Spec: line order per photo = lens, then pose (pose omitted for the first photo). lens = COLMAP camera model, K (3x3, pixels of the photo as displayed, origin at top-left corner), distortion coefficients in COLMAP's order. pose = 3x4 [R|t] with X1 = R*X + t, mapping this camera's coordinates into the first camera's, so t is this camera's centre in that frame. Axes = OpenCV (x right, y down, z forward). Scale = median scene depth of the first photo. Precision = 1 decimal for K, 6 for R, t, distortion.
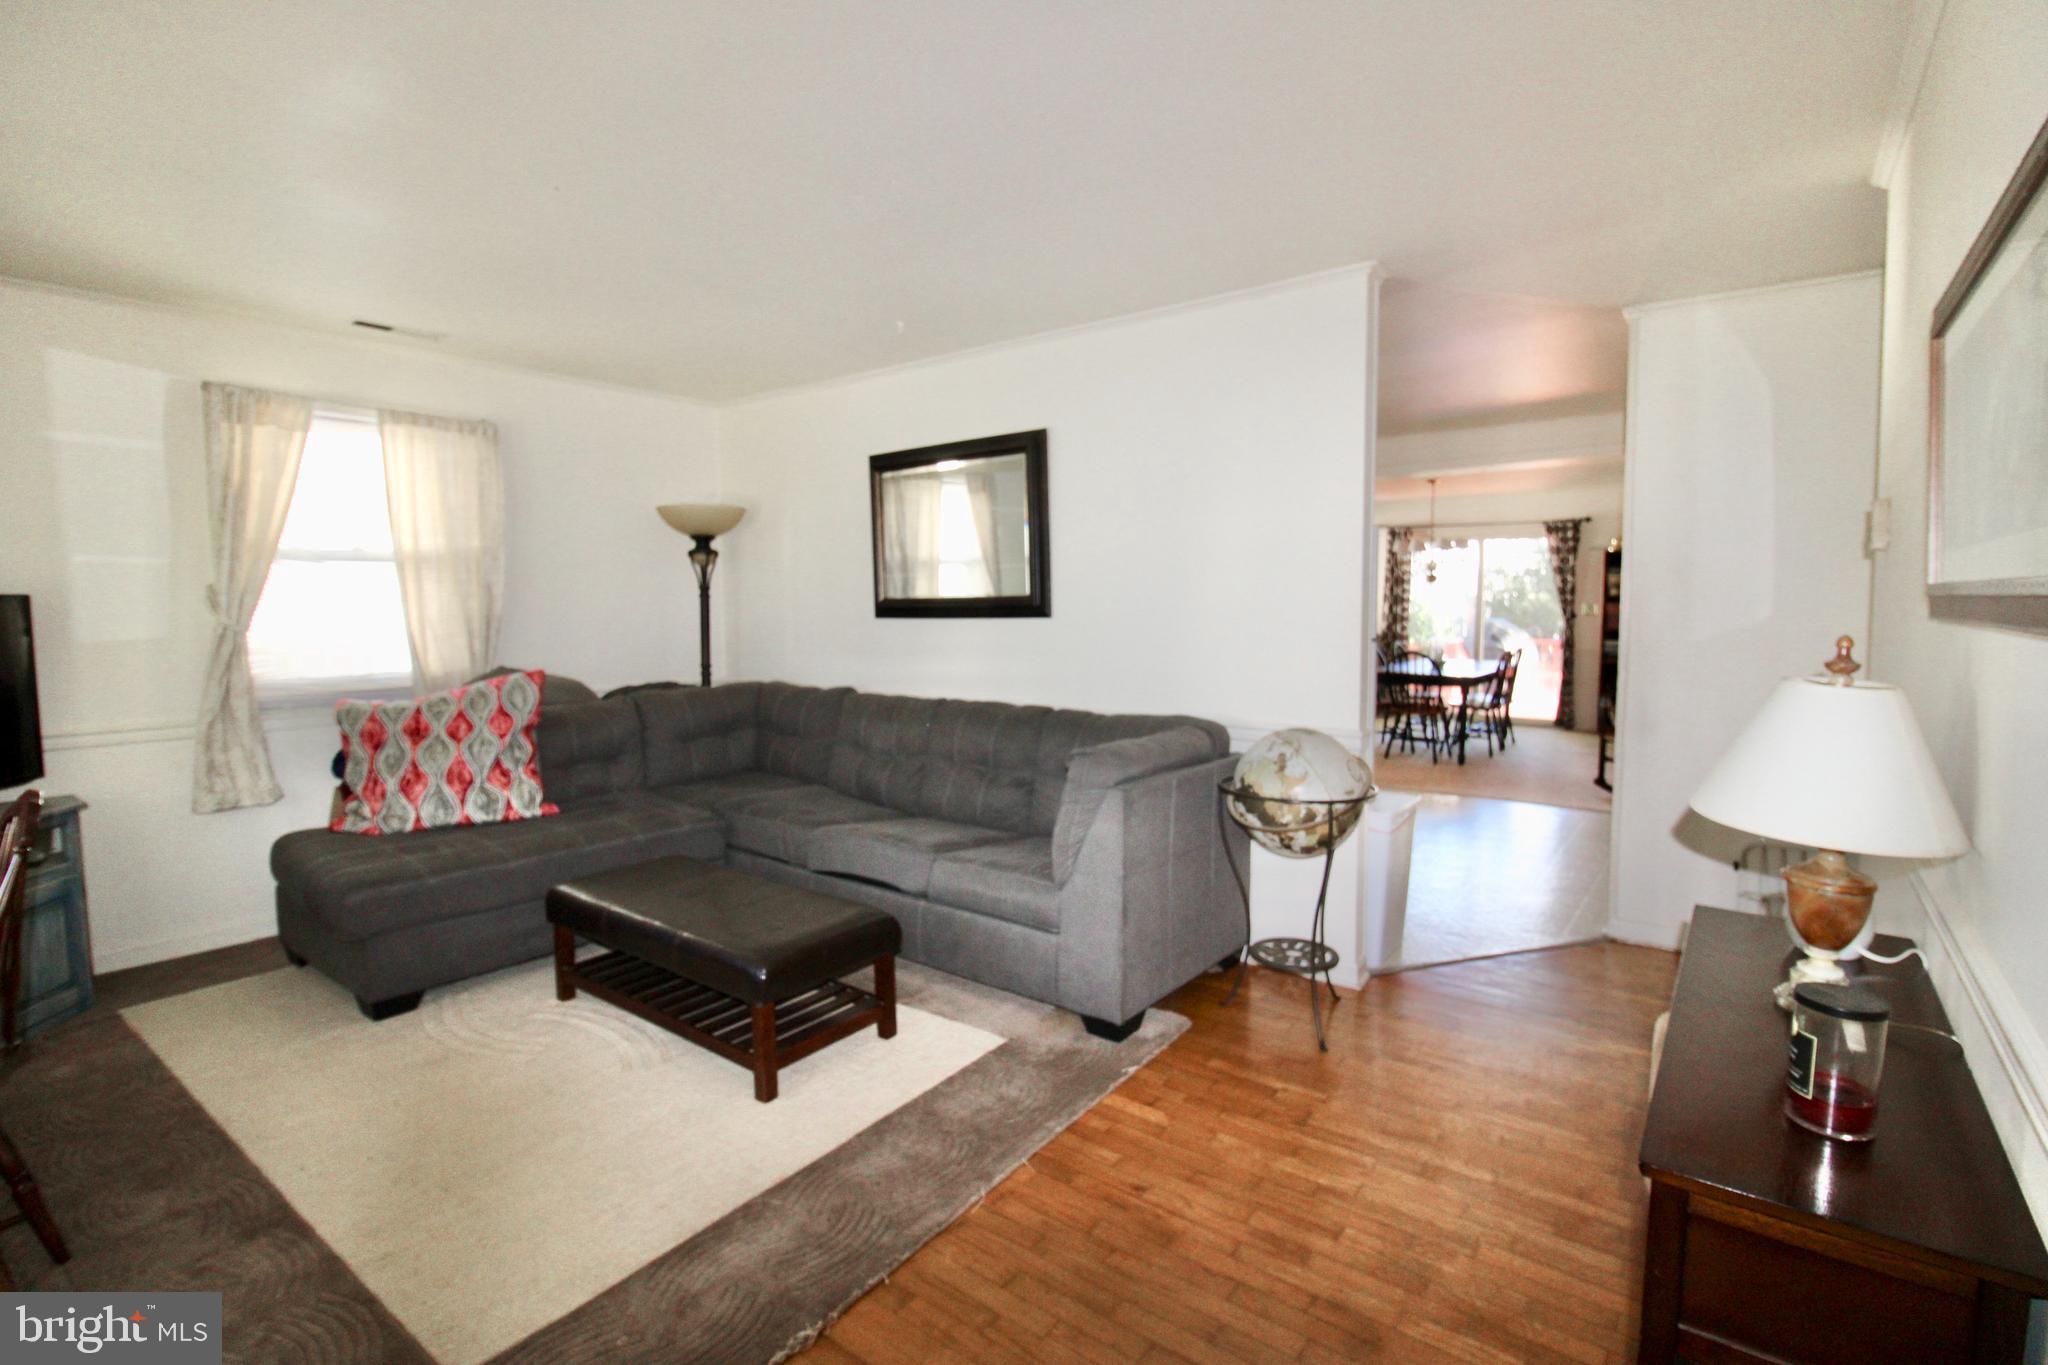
lens RADIAL K [[960.9, 0, 1028.7], [0, 960.9, 664.9], [0, 0, 1]] dist [0.014321, 0.000116]
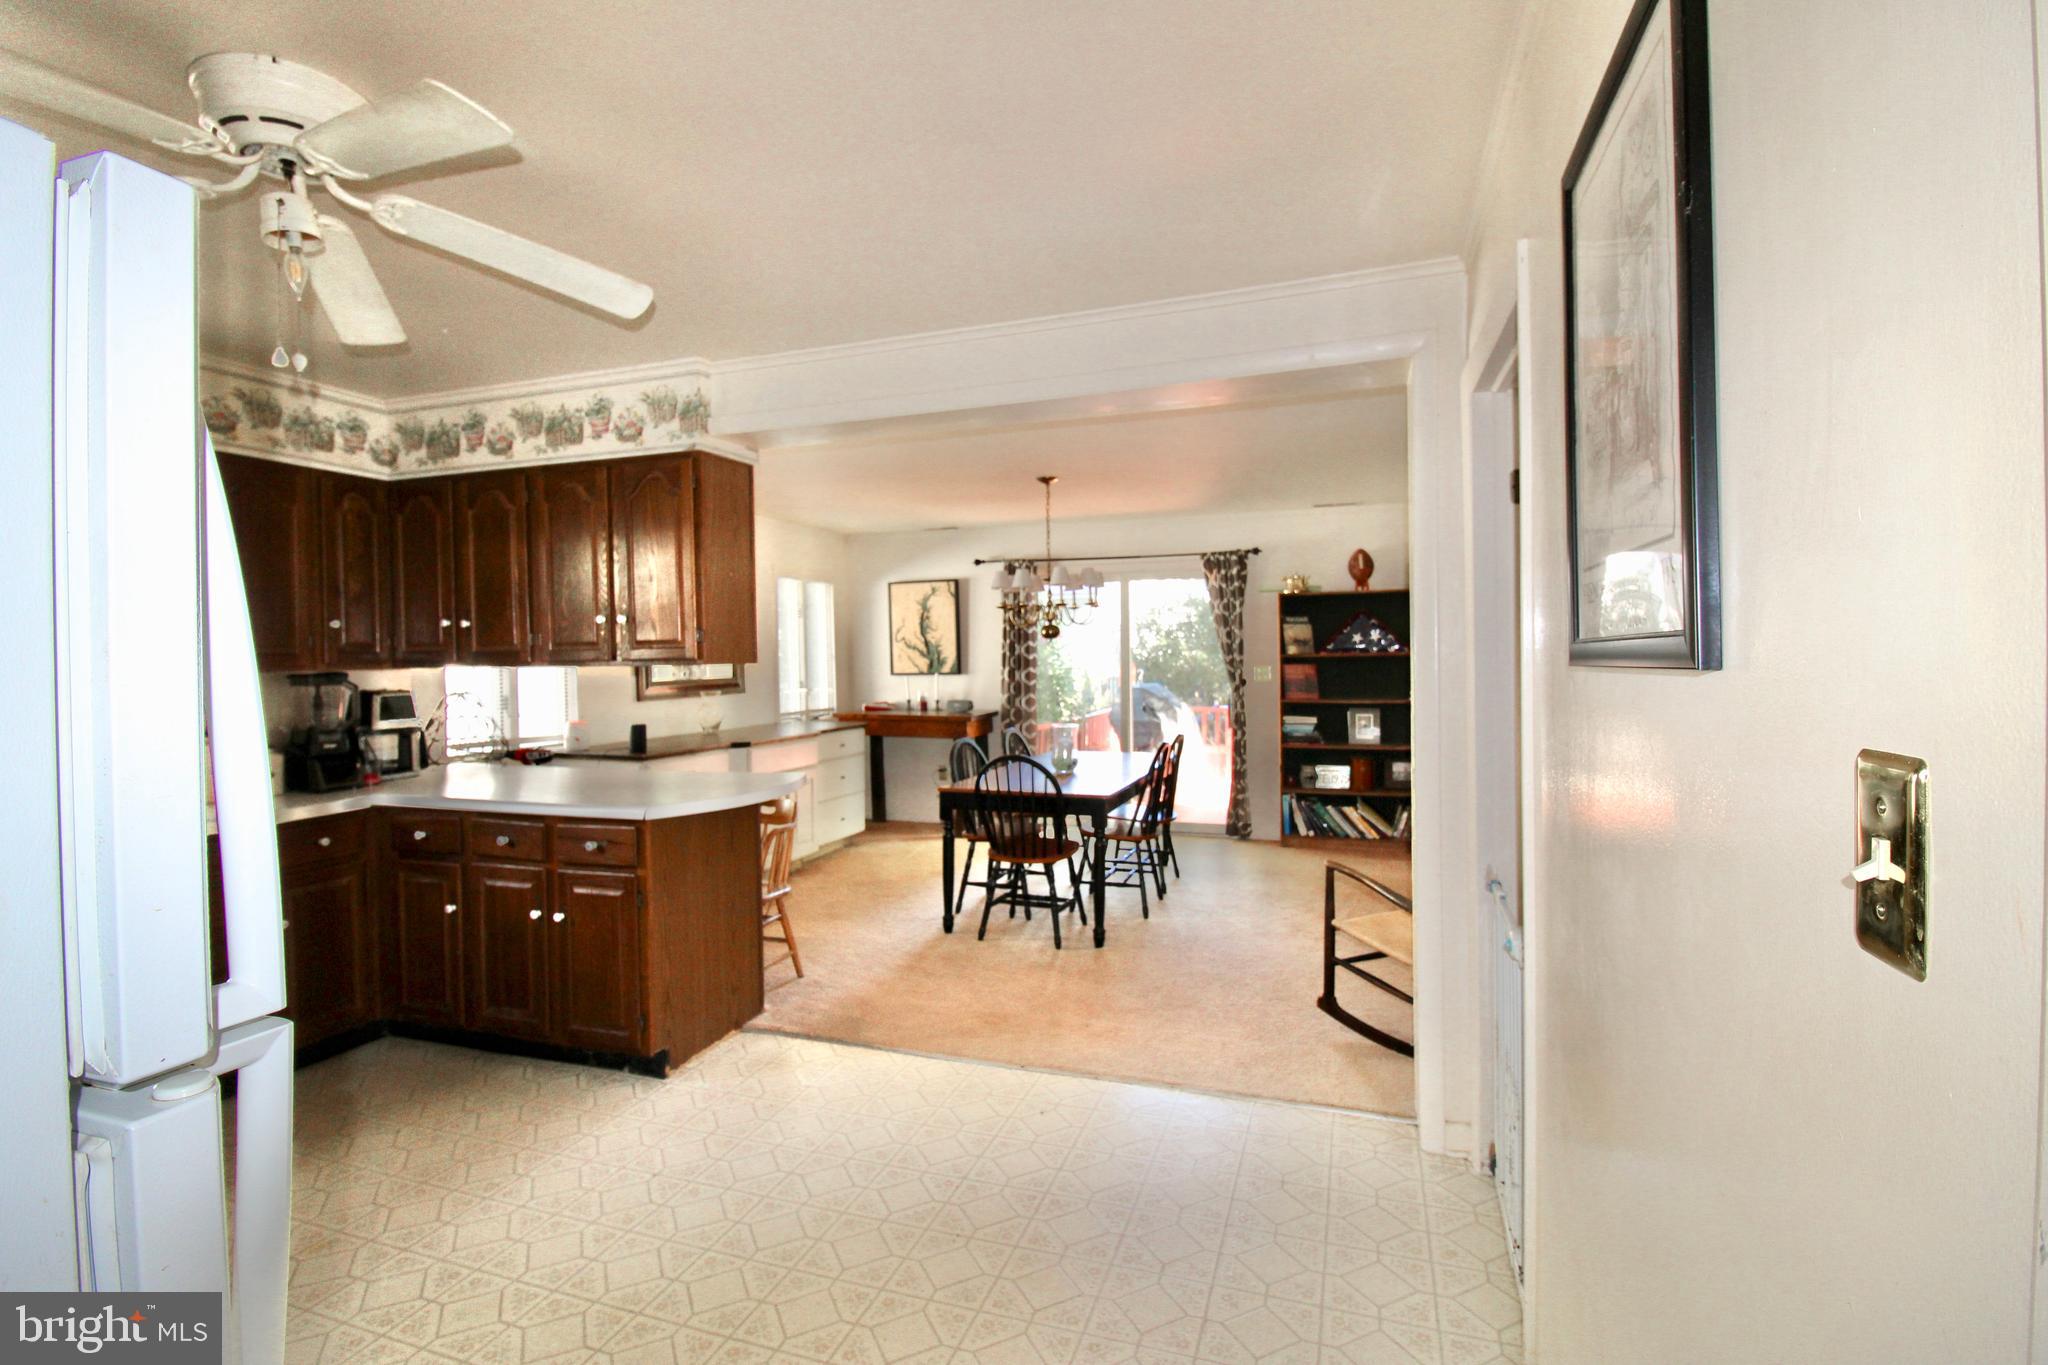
lens RADIAL K [[960.9, 0, 1028.7], [0, 960.9, 664.9], [0, 0, 1]] dist [0.014321, 0.000116]
pose [[0.948556, -0.014503, 0.316278, 0.181229], [0.033129, 0.998013, -0.053592, -0.030635], [-0.314872, 0.061313, 0.947152, 0.362555]]
